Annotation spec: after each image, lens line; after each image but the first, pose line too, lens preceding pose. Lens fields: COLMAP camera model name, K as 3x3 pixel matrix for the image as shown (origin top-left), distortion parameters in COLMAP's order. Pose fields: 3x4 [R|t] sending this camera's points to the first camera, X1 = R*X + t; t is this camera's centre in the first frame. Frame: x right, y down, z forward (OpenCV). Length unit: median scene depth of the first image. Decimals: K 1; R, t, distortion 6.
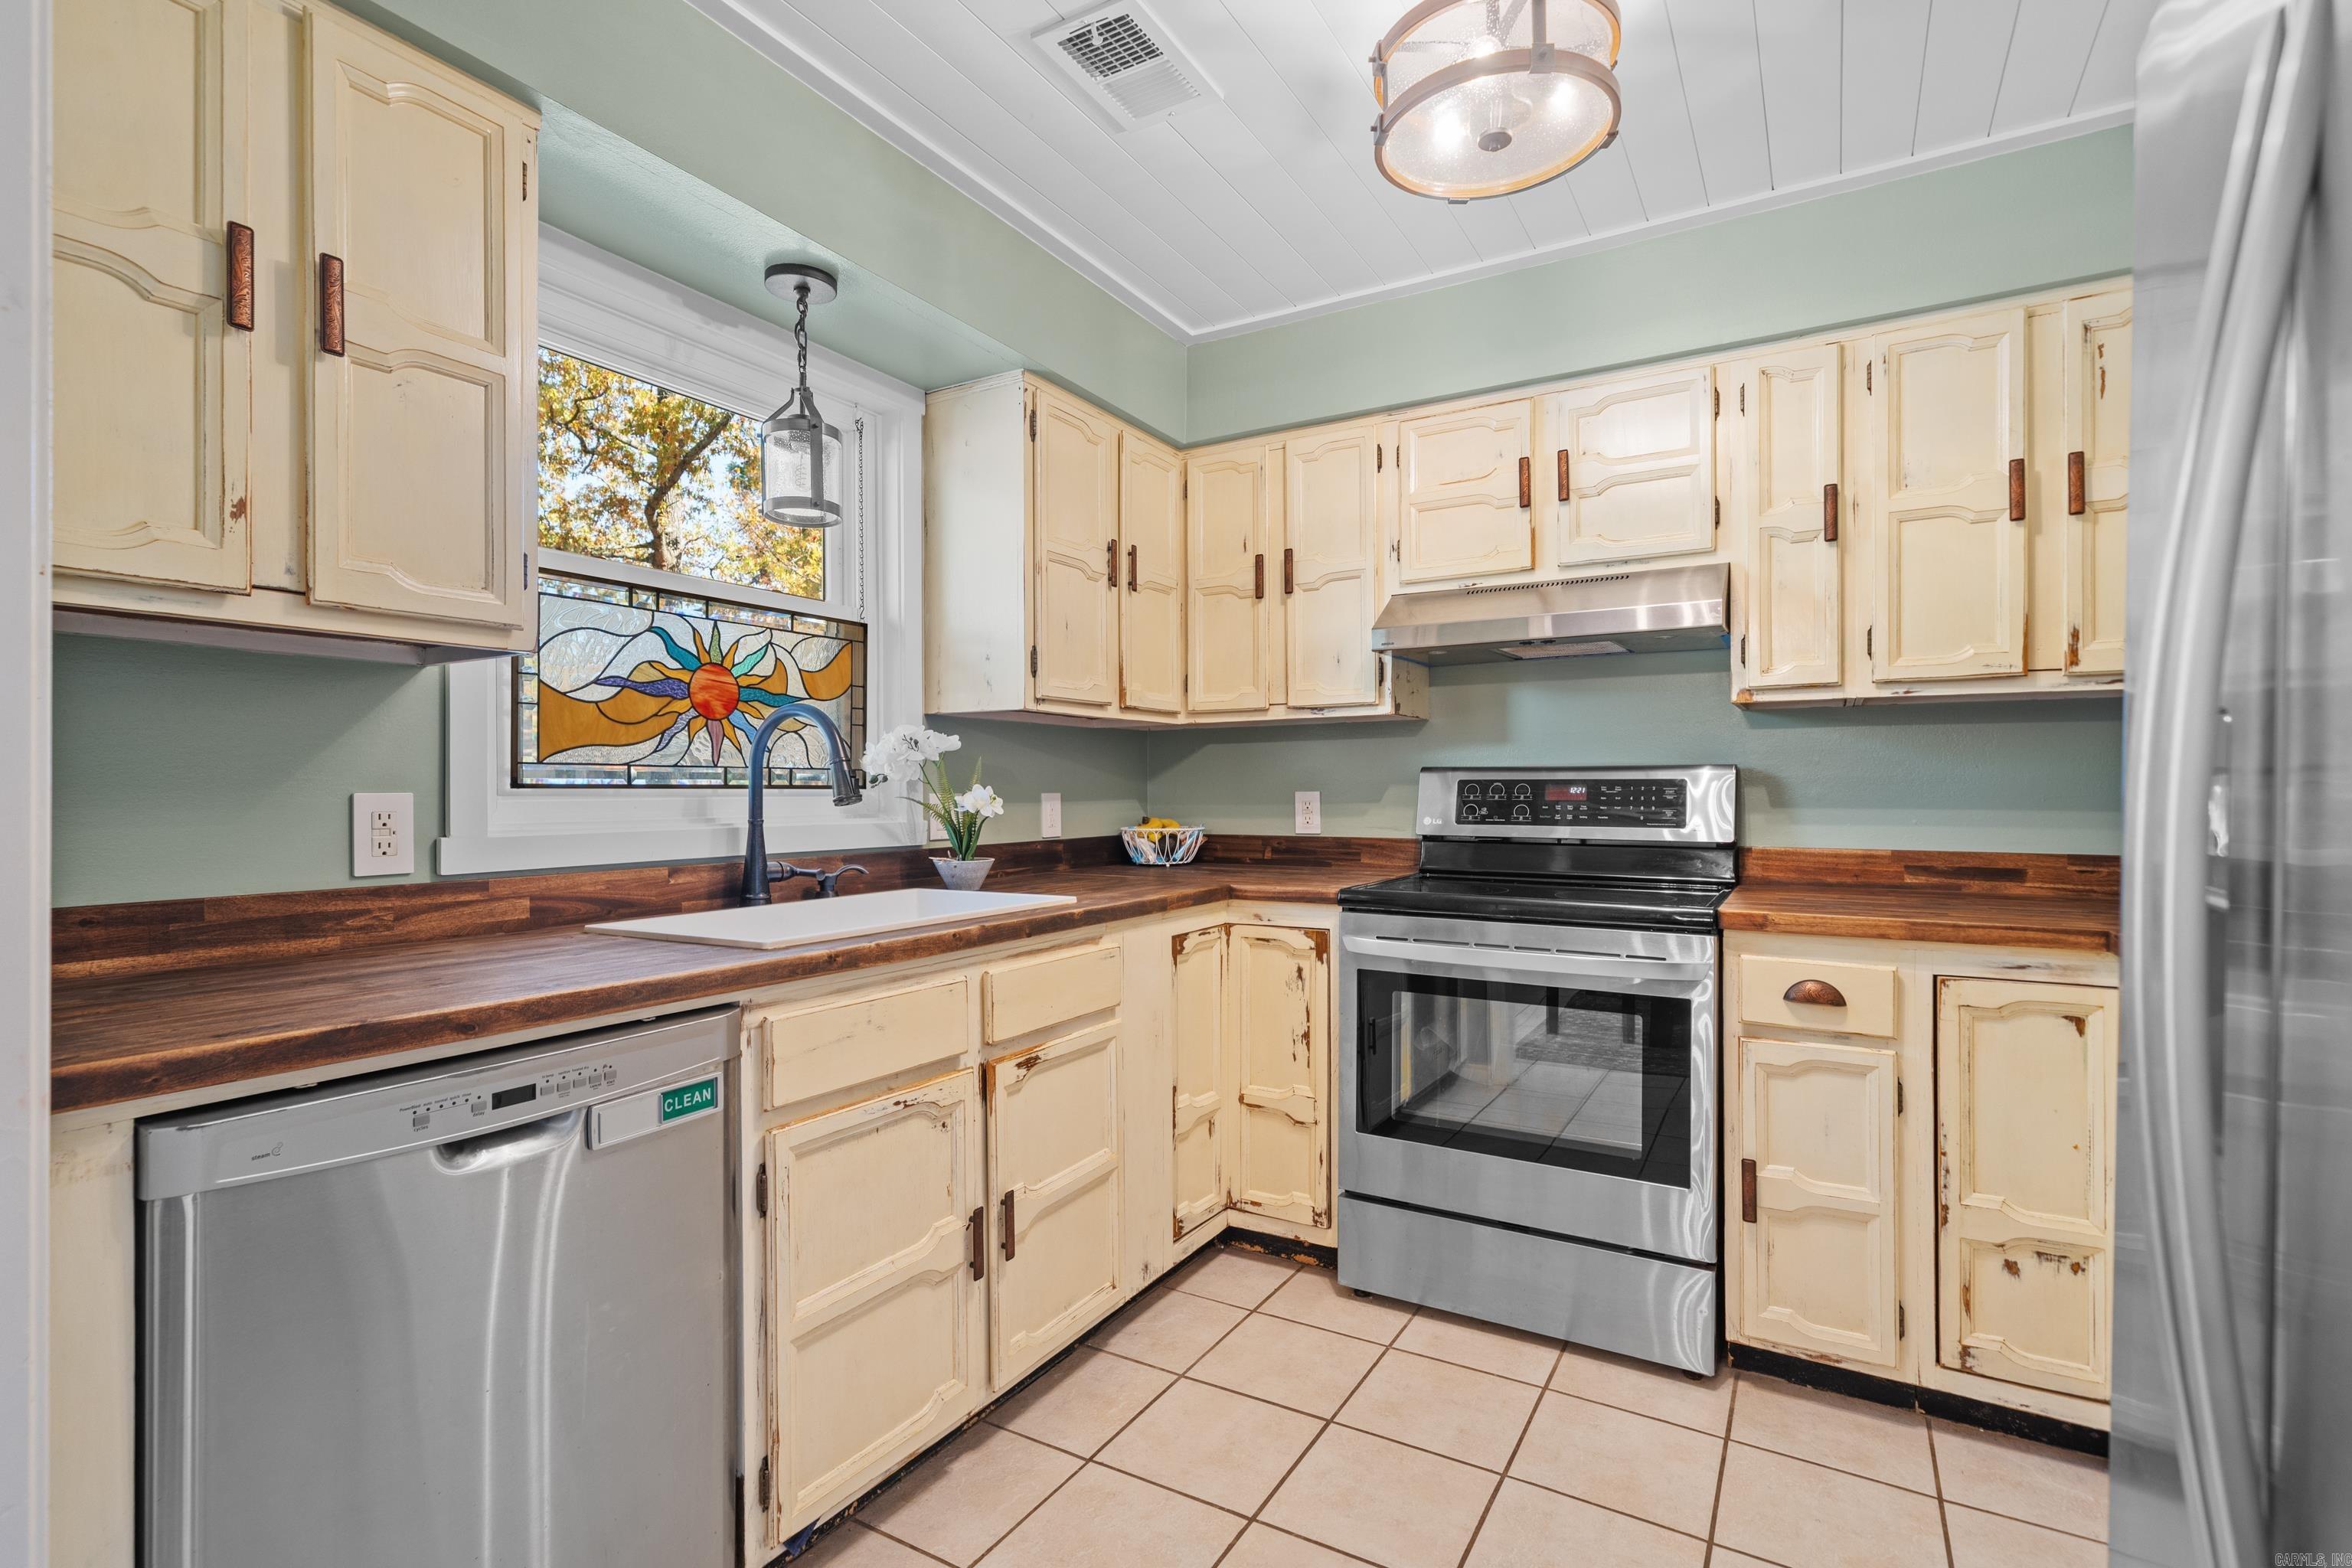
lens RADIAL K [[1122.6, 0, 1184.7], [0, 1122.6, 797.6], [0, 0, 1]] dist [-0.000449, 0.000134]
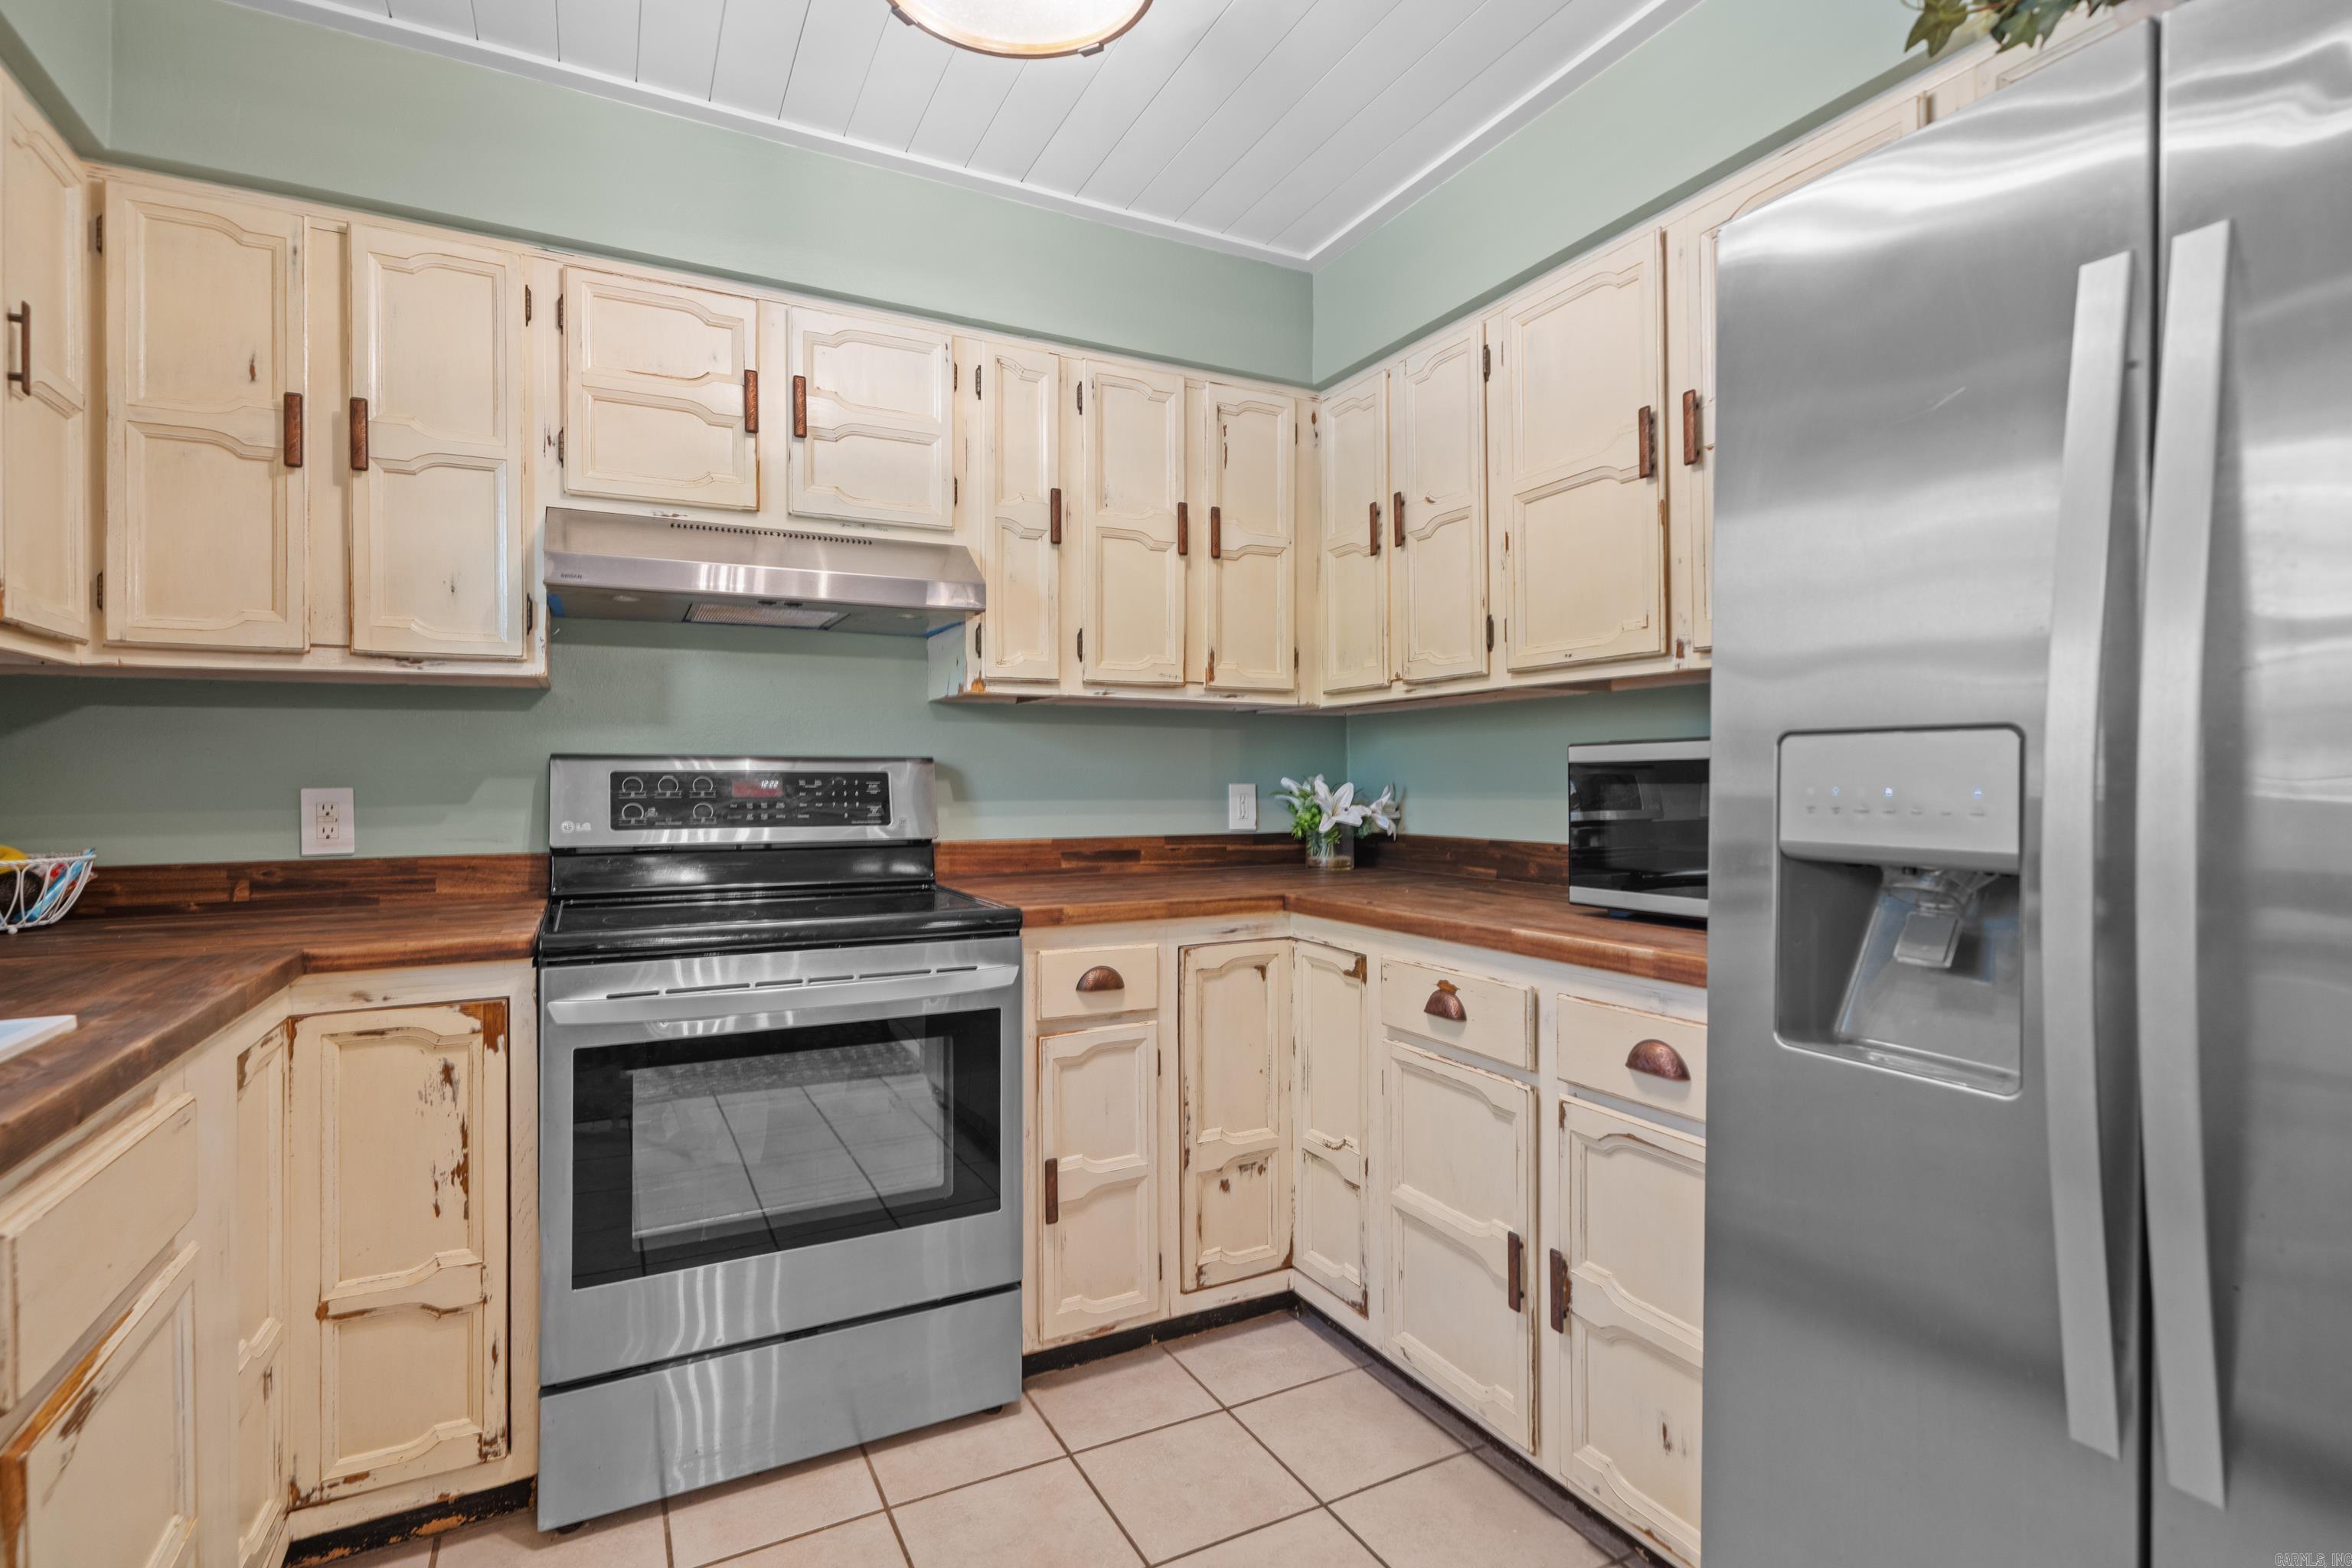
lens RADIAL K [[1122.6, 0, 1202.6], [0, 1122.6, 777.2], [0, 0, 1]] dist [-0.000449, 0.000134]
pose [[0.517234, 0.001191, 0.855843, -0.252641], [0.009457, 0.999930, -0.007108, -0.002876], [-0.855792, 0.011770, 0.517187, 0.354666]]
